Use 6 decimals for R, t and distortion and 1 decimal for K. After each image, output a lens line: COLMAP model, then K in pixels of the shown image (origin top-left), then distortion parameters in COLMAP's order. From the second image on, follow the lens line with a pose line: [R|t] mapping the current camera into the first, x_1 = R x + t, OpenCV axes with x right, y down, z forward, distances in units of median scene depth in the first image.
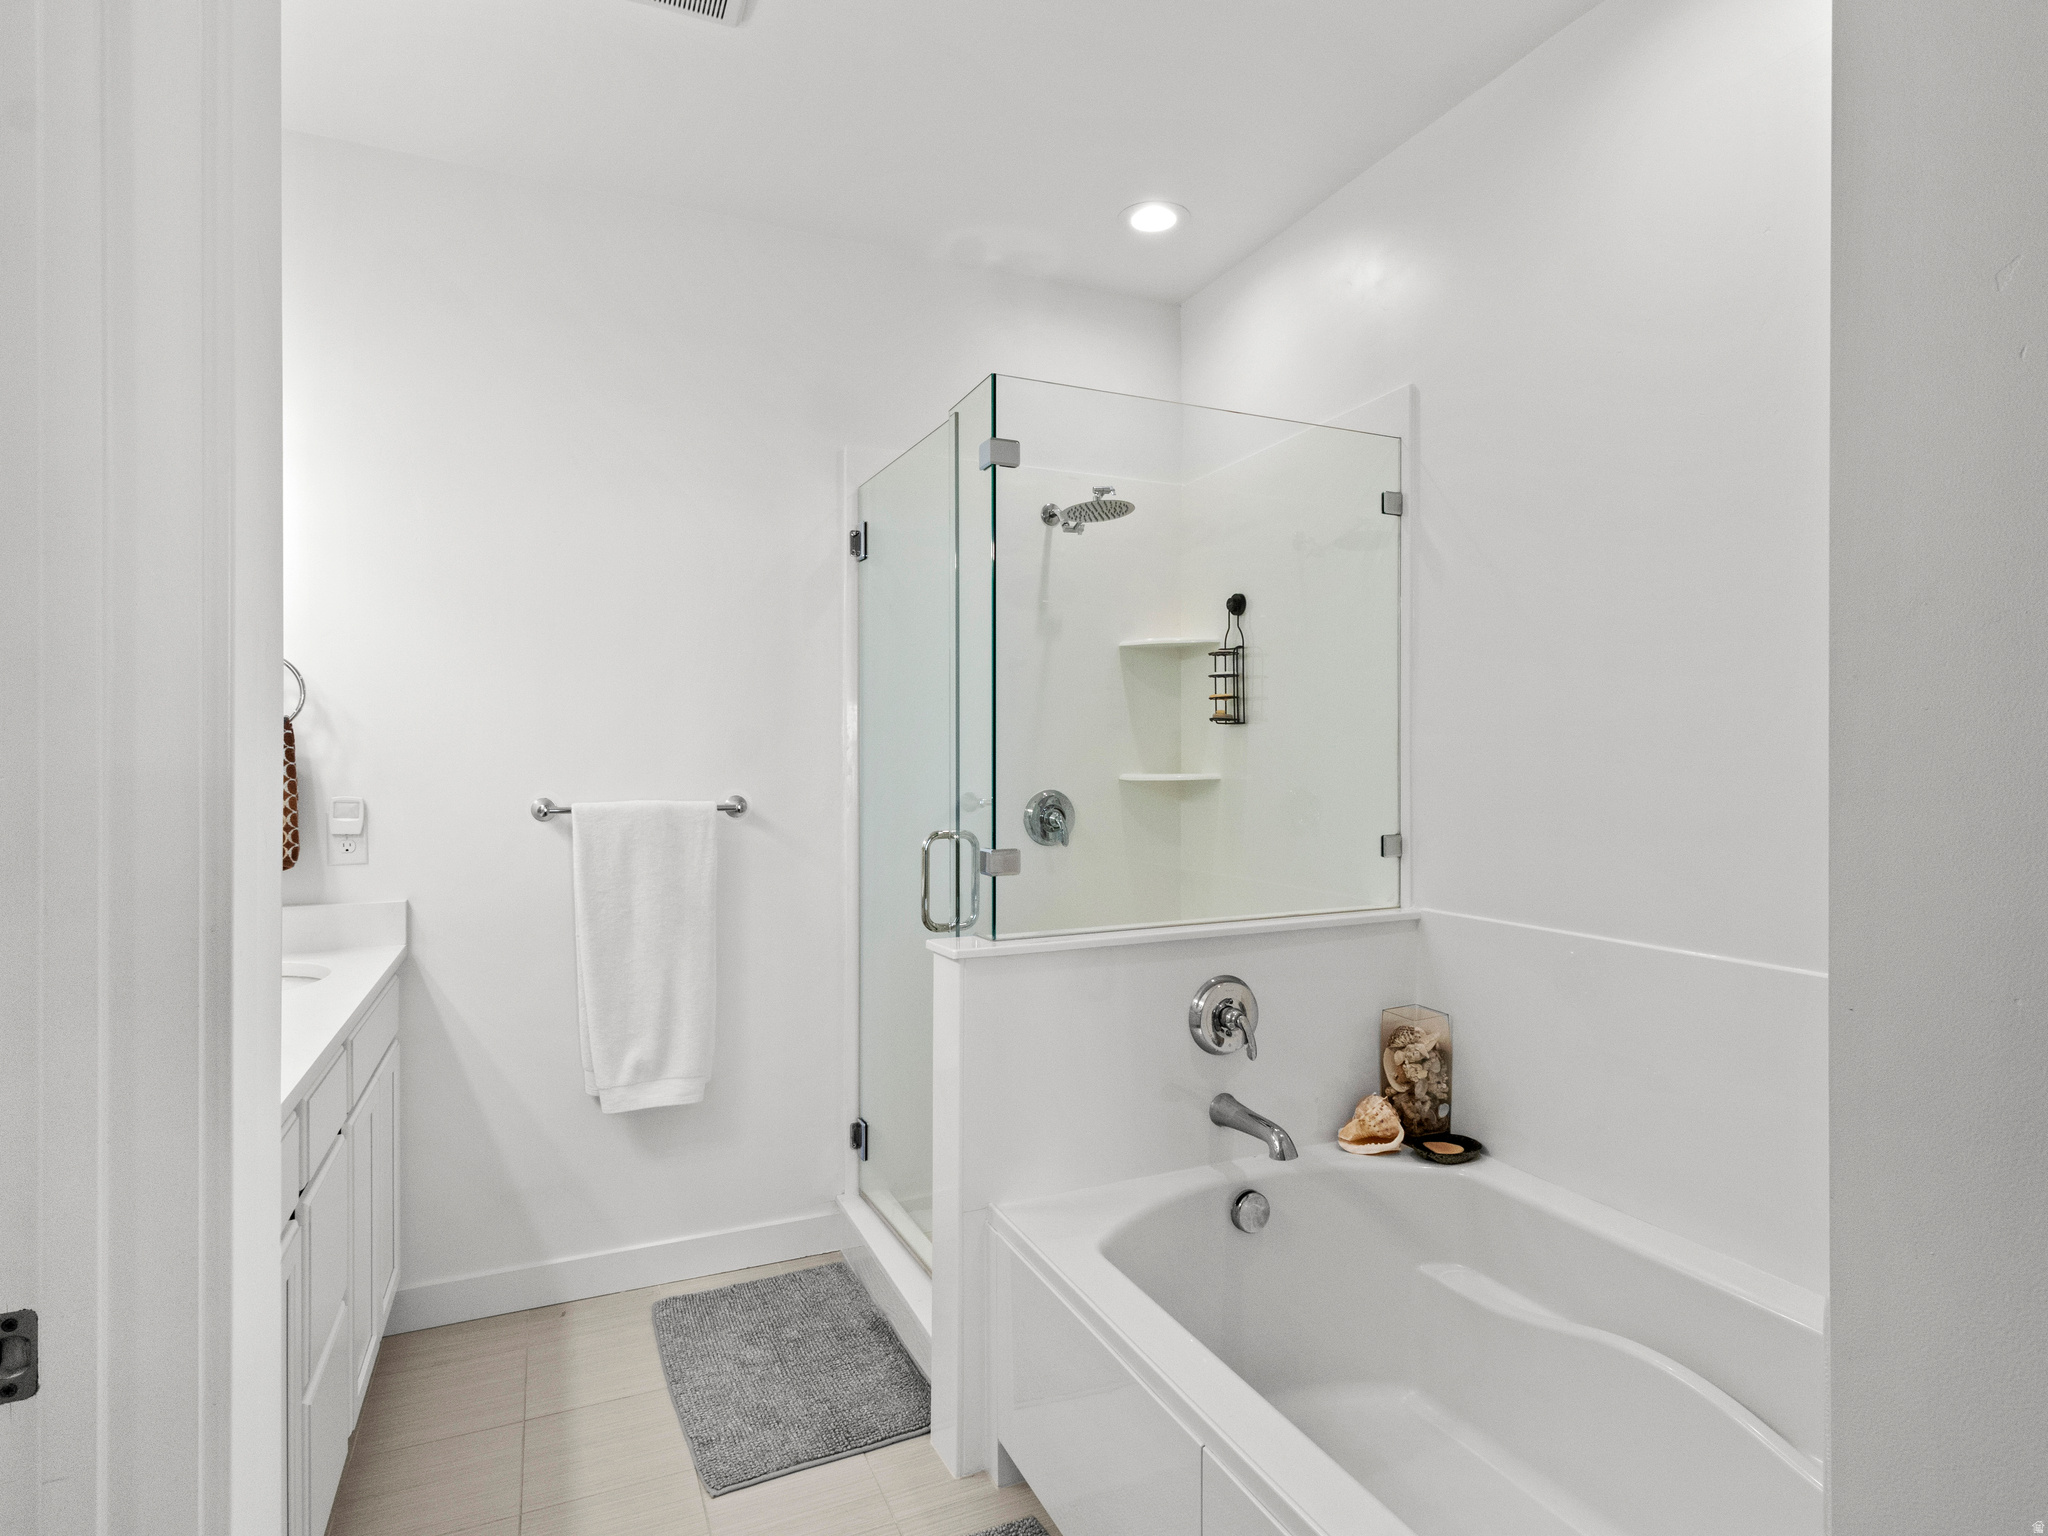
lens RADIAL K [[1126.8, 0, 1027.2], [0, 1126.8, 762.6], [0, 0, 1]] dist [-0.000997, 0.002151]
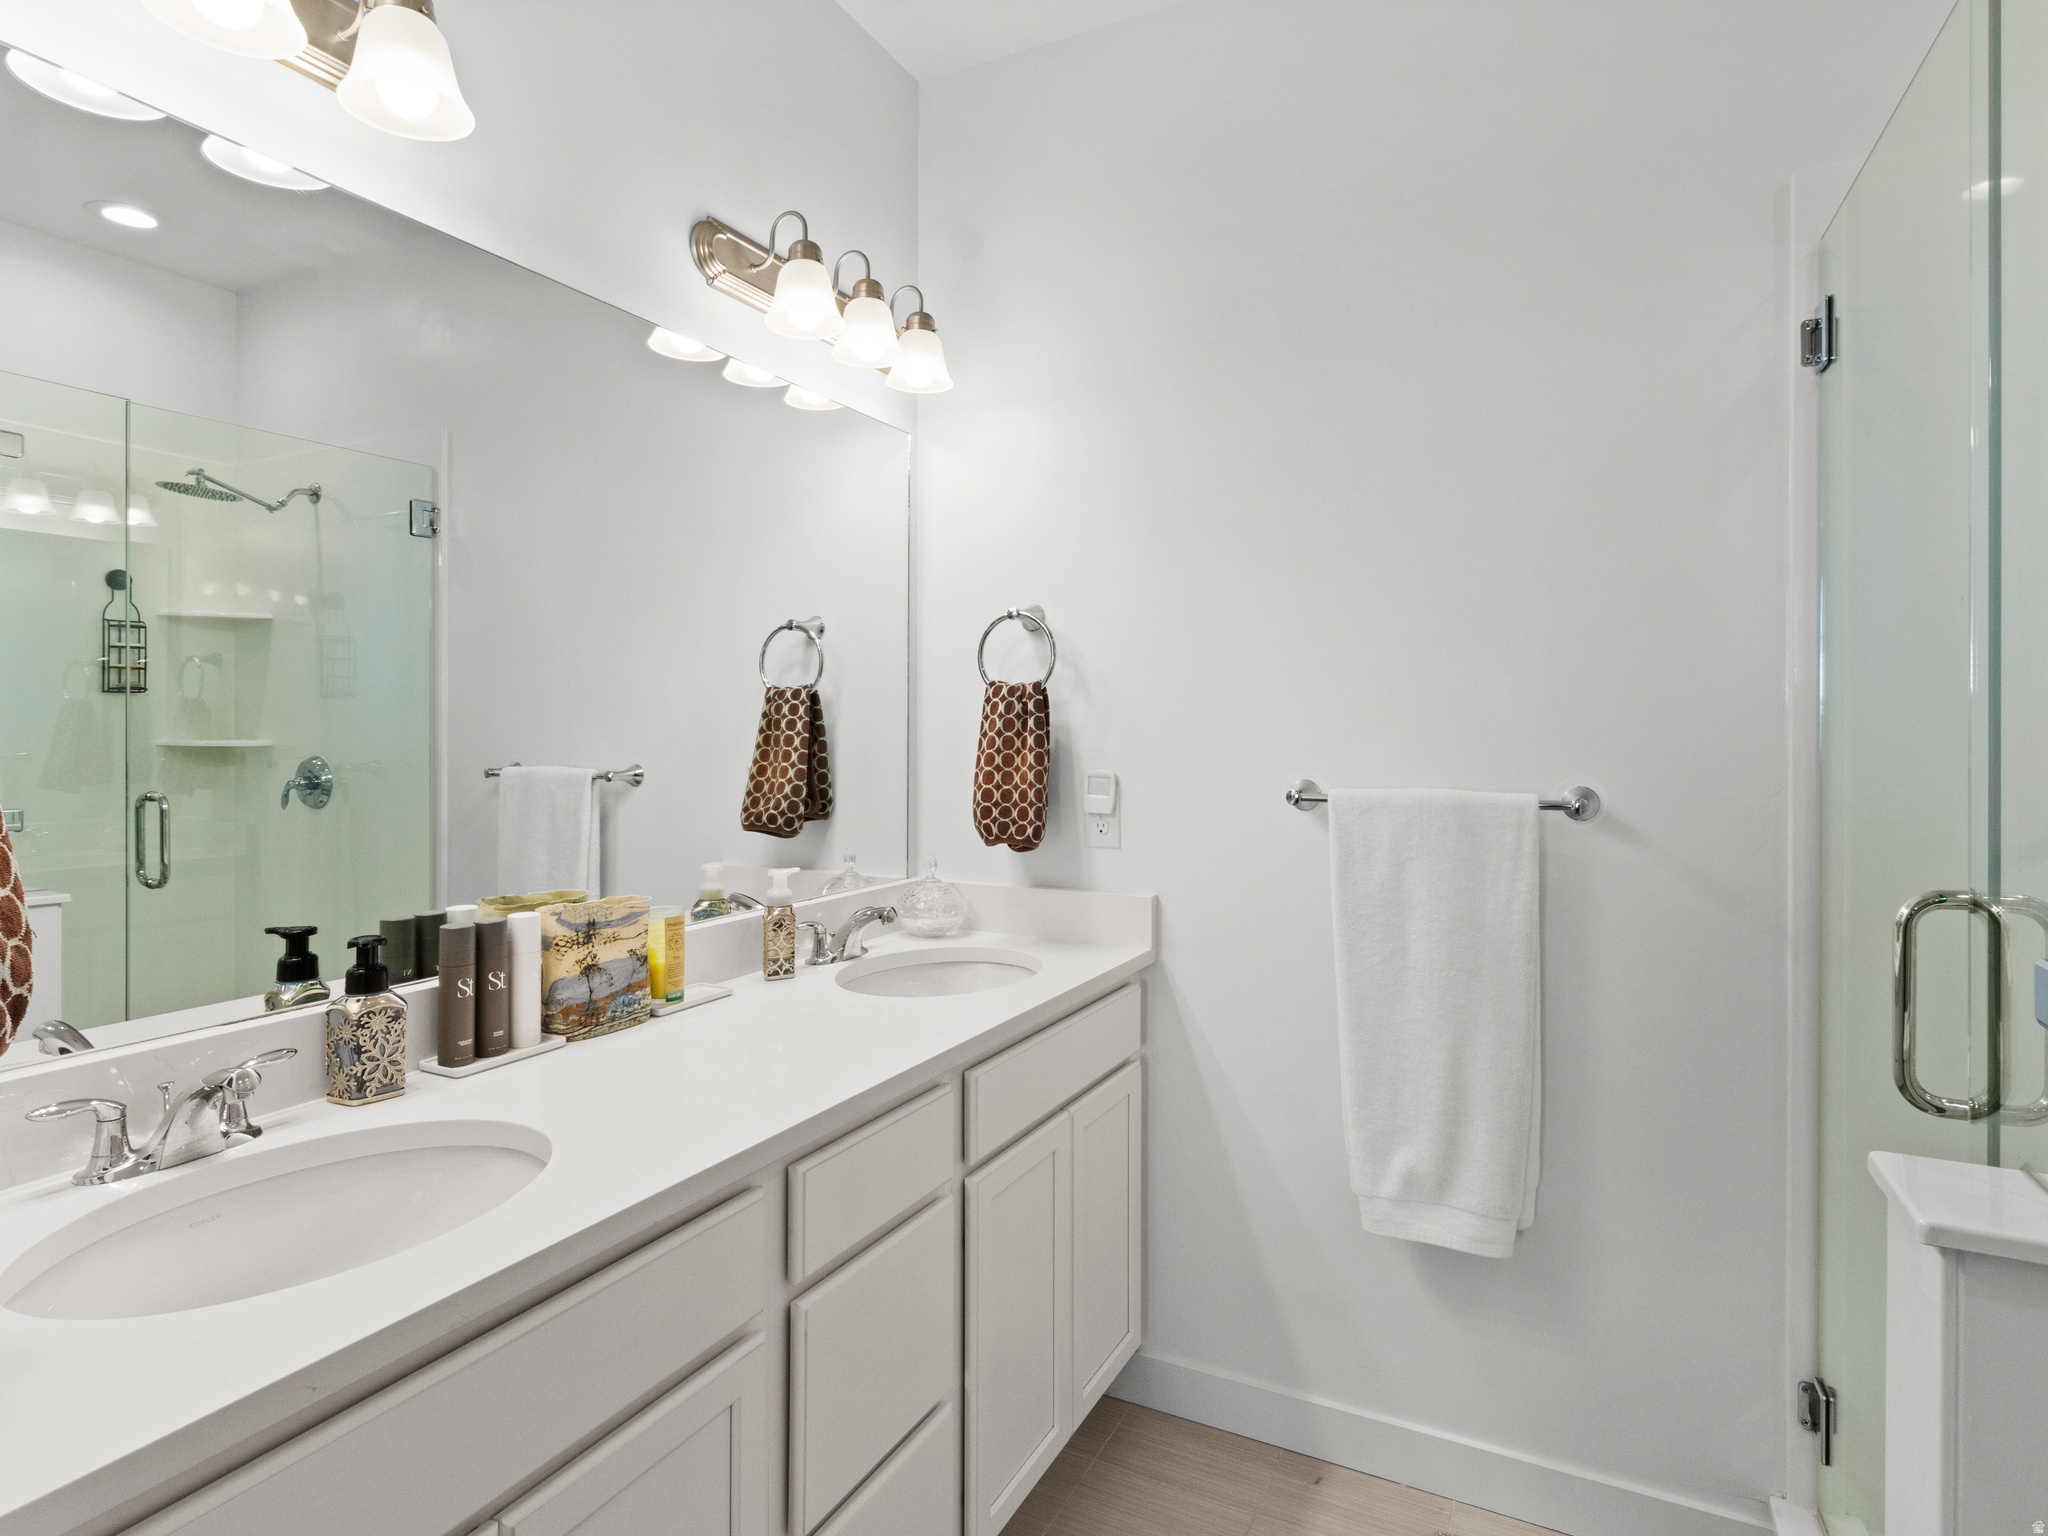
lens RADIAL K [[1126.8, 0, 1014.3], [0, 1126.8, 728.2], [0, 0, 1]] dist [-0.000997, 0.002151]
pose [[0.638174, 0.003271, -0.769885, 0.027859], [-0.007150, 0.999973, -0.001679, -0.000445], [0.769859, 0.006577, 0.638180, 0.373945]]
